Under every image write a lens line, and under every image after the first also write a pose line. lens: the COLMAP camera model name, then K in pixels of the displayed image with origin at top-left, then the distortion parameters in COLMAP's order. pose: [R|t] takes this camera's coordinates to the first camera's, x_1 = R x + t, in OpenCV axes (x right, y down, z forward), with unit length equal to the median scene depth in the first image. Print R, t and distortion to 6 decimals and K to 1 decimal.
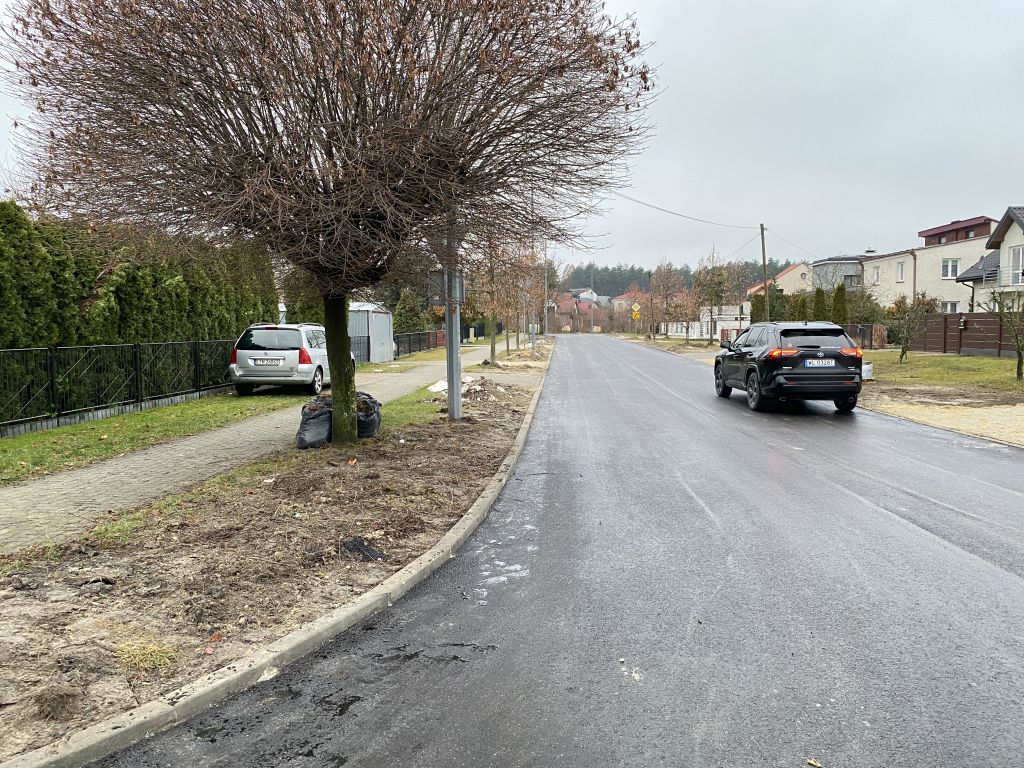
lens RADIAL K [[778.7, 0, 512.0], [0, 778.7, 384.0], [0, 0, 1]] dist [0.003900, -0.000109]
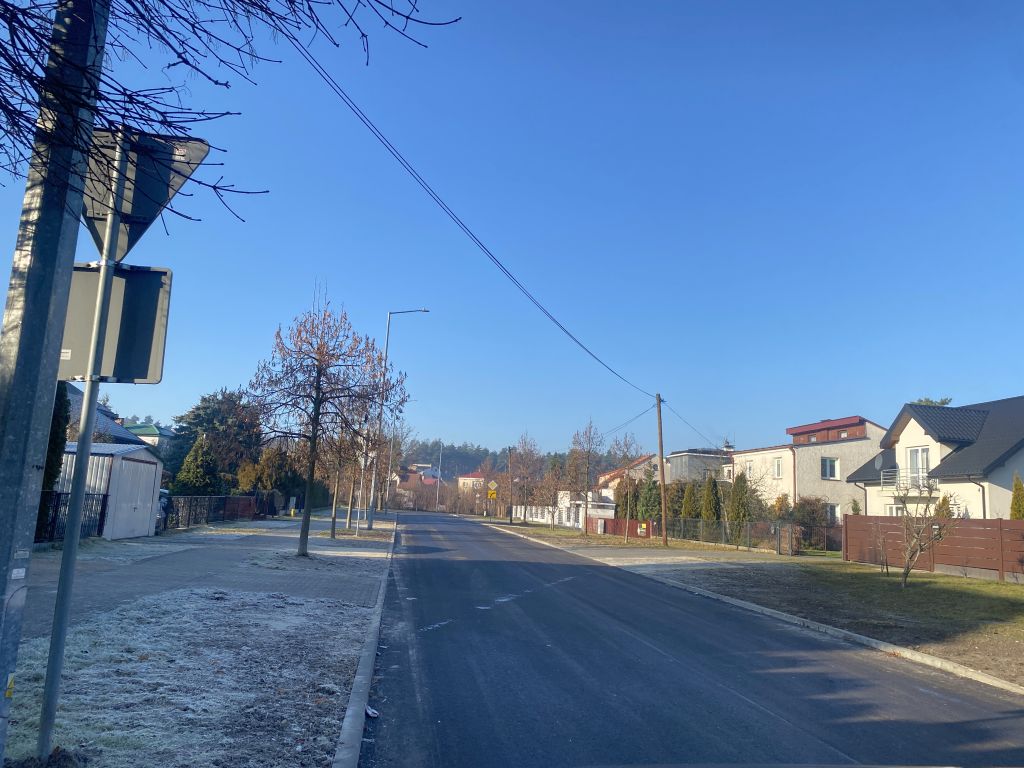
lens RADIAL K [[778.7, 0, 512.0], [0, 778.7, 384.0], [0, 0, 1]] dist [0.003900, -0.000109]
pose [[0.977368, 0.096587, 0.188207, 0.003551], [-0.051801, 0.971869, -0.229754, -0.010950], [-0.205104, 0.214805, 0.954878, 0.163710]]
